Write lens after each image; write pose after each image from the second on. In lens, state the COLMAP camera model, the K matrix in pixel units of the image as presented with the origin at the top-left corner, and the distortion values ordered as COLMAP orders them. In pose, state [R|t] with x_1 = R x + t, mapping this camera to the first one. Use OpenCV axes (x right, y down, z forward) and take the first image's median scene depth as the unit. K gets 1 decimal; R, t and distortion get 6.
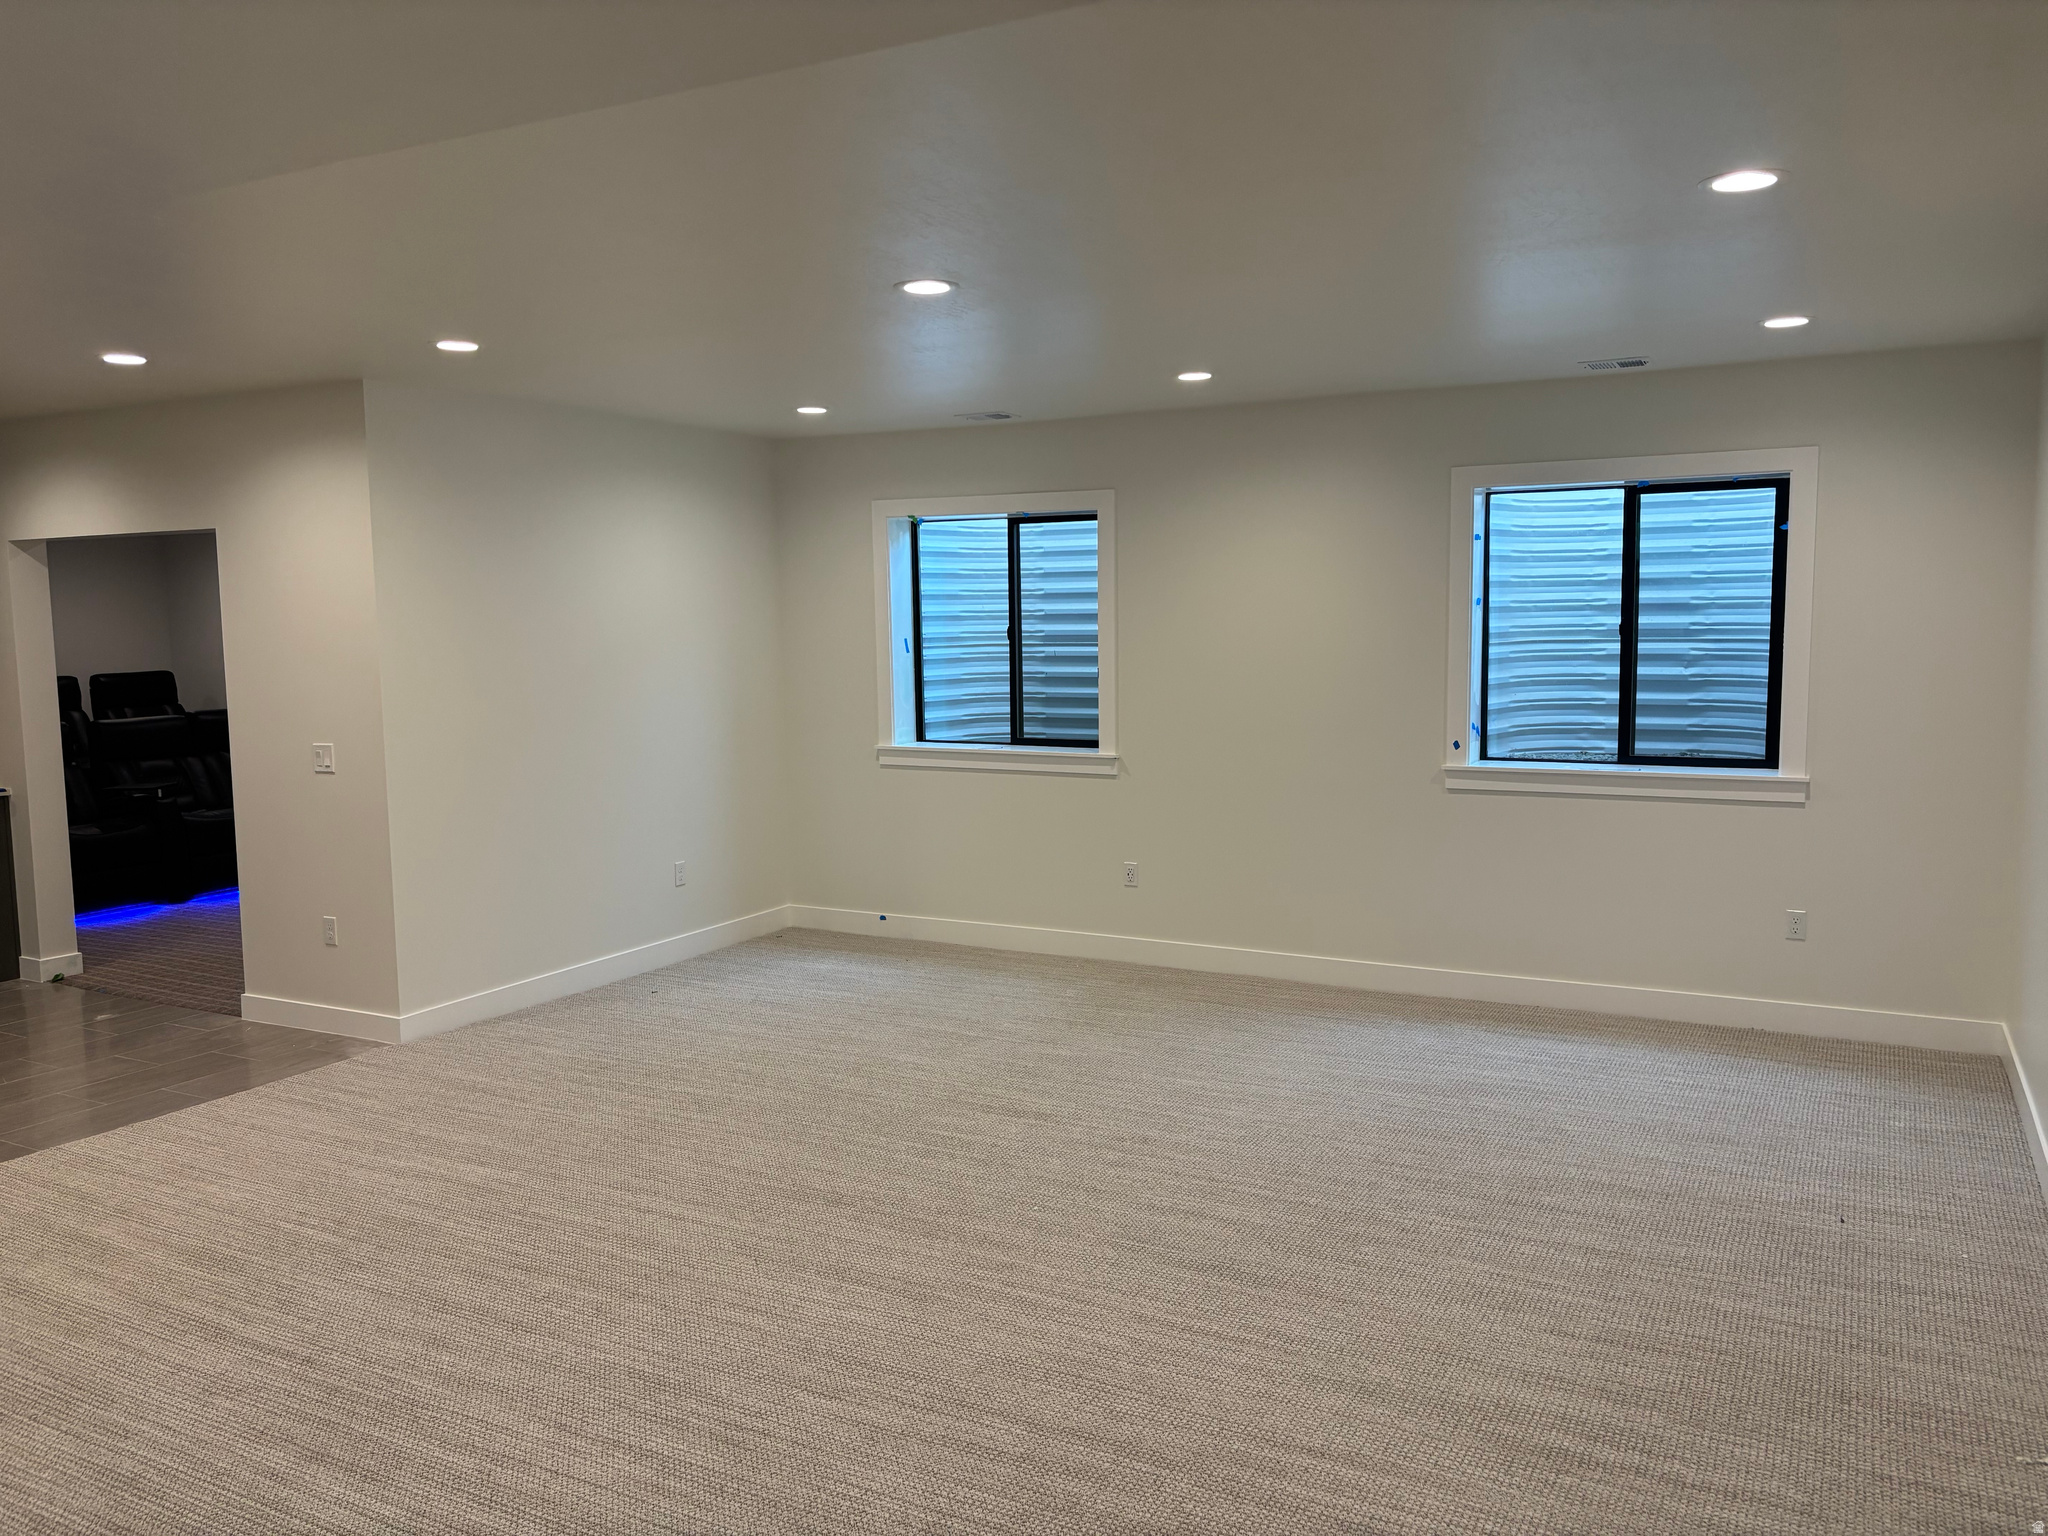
lens RADIAL K [[1562.7, 0, 1024.5], [0, 1562.7, 753.5], [0, 0, 1]] dist [0.064012, -0.080461]
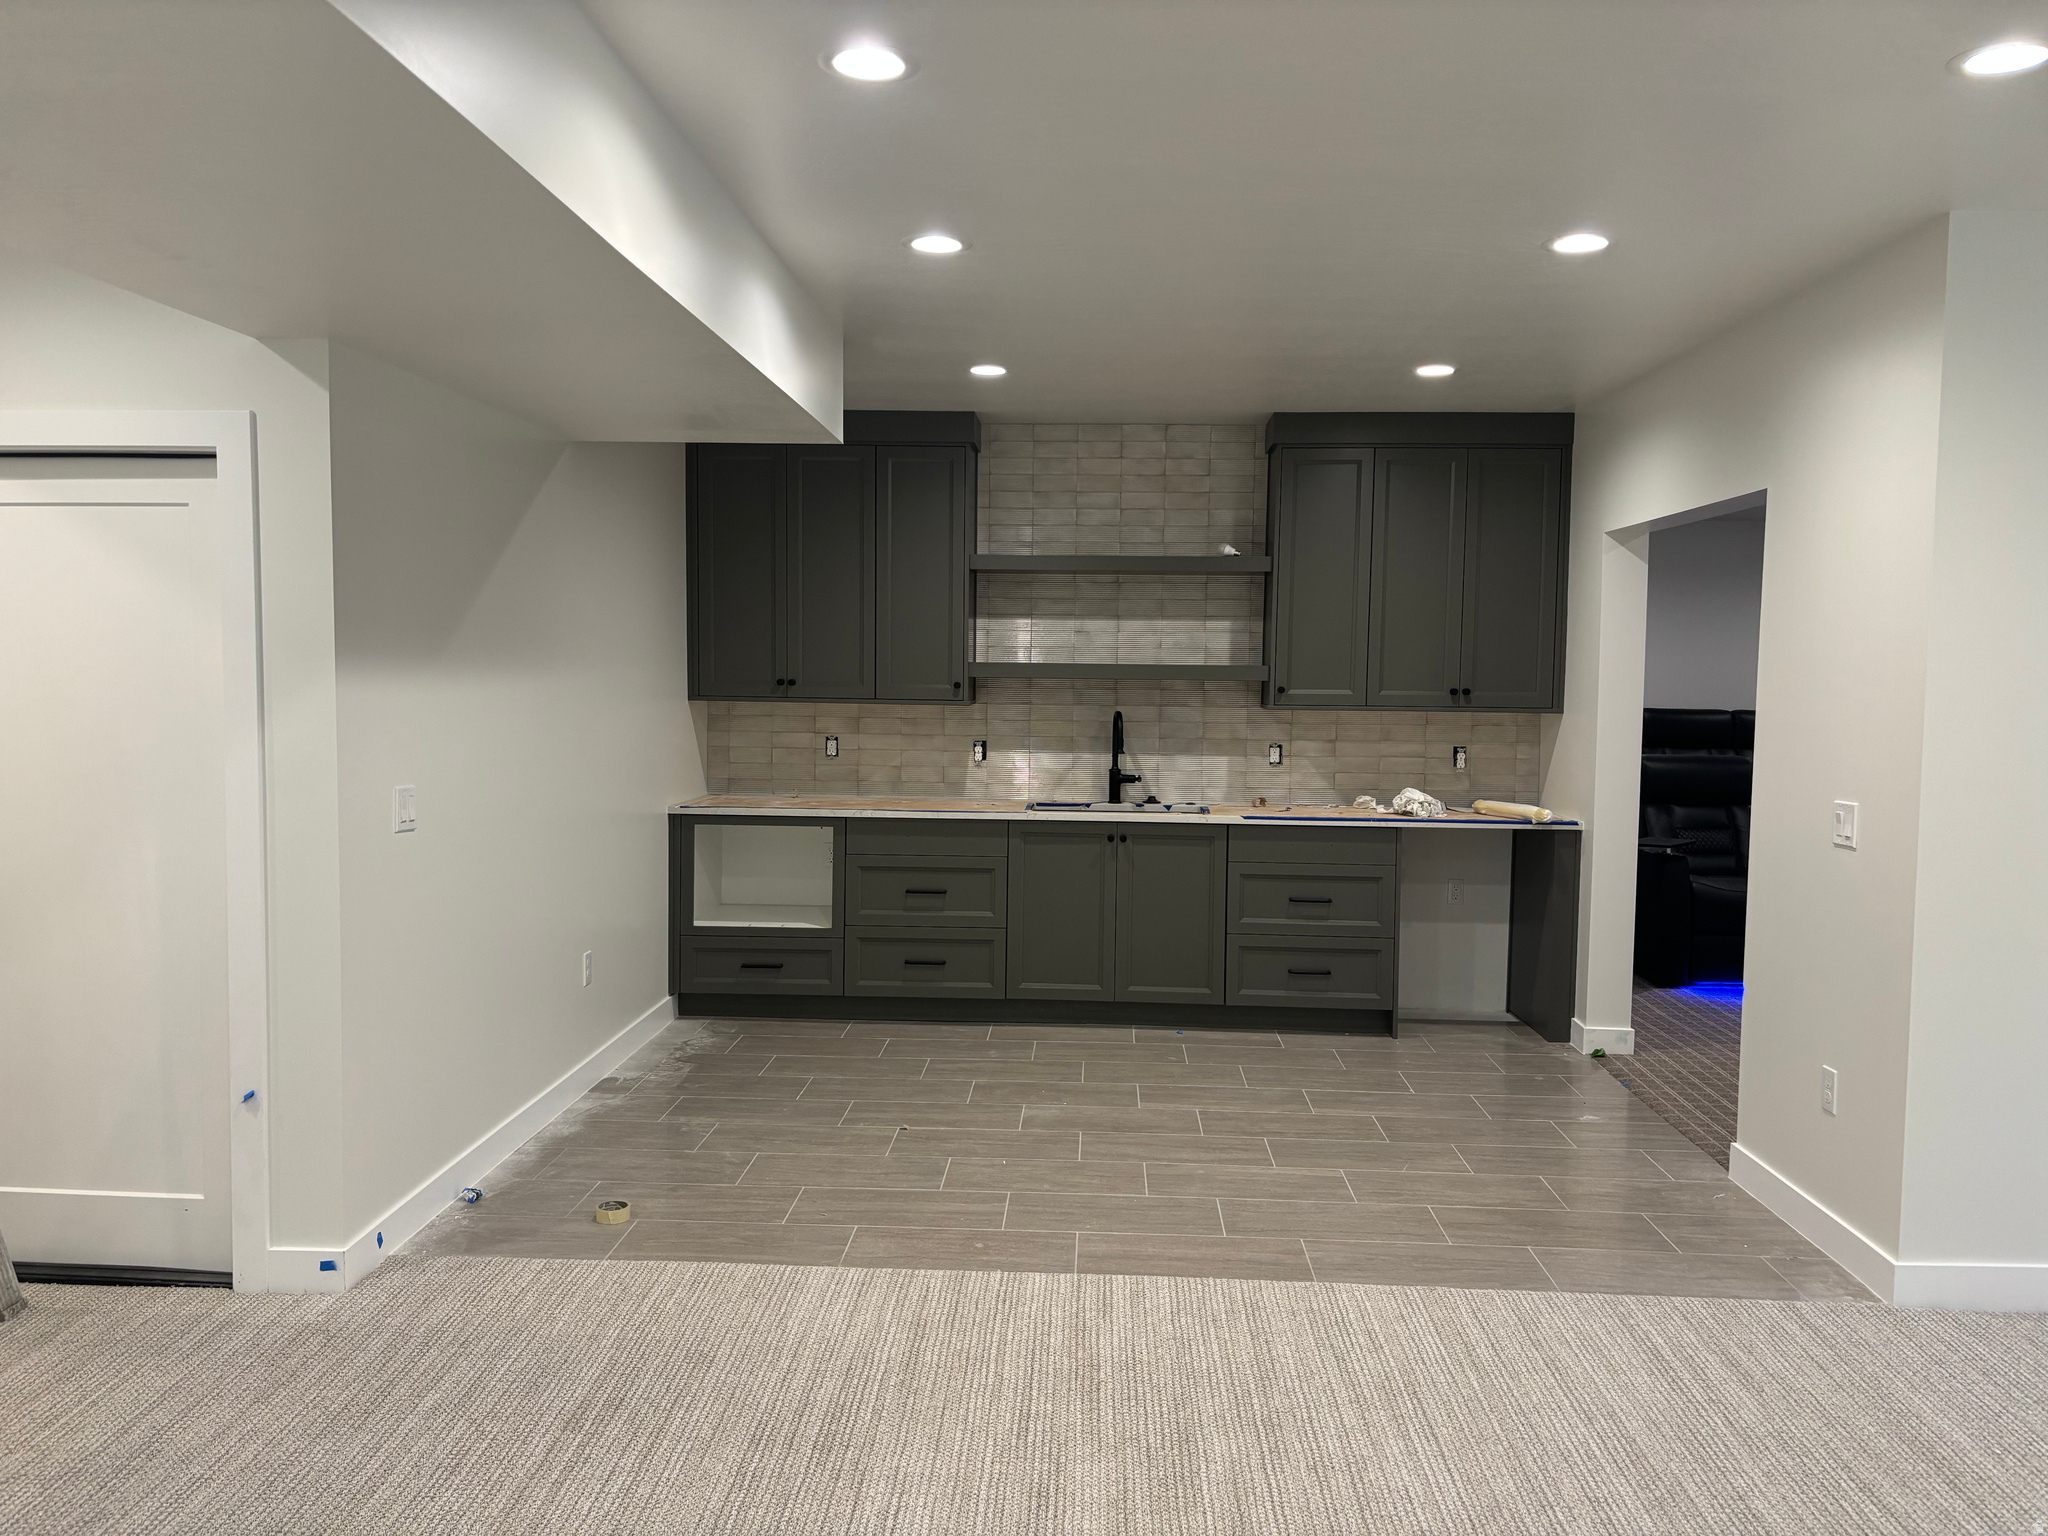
lens RADIAL K [[1562.7, 0, 1024.5], [0, 1562.7, 753.5], [0, 0, 1]] dist [0.064012, -0.080461]
pose [[0.432144, 0.071296, -0.898982, -0.007463], [-0.101231, 0.994404, 0.030202, -0.011381], [0.896105, 0.077953, 0.436944, 0.405576]]
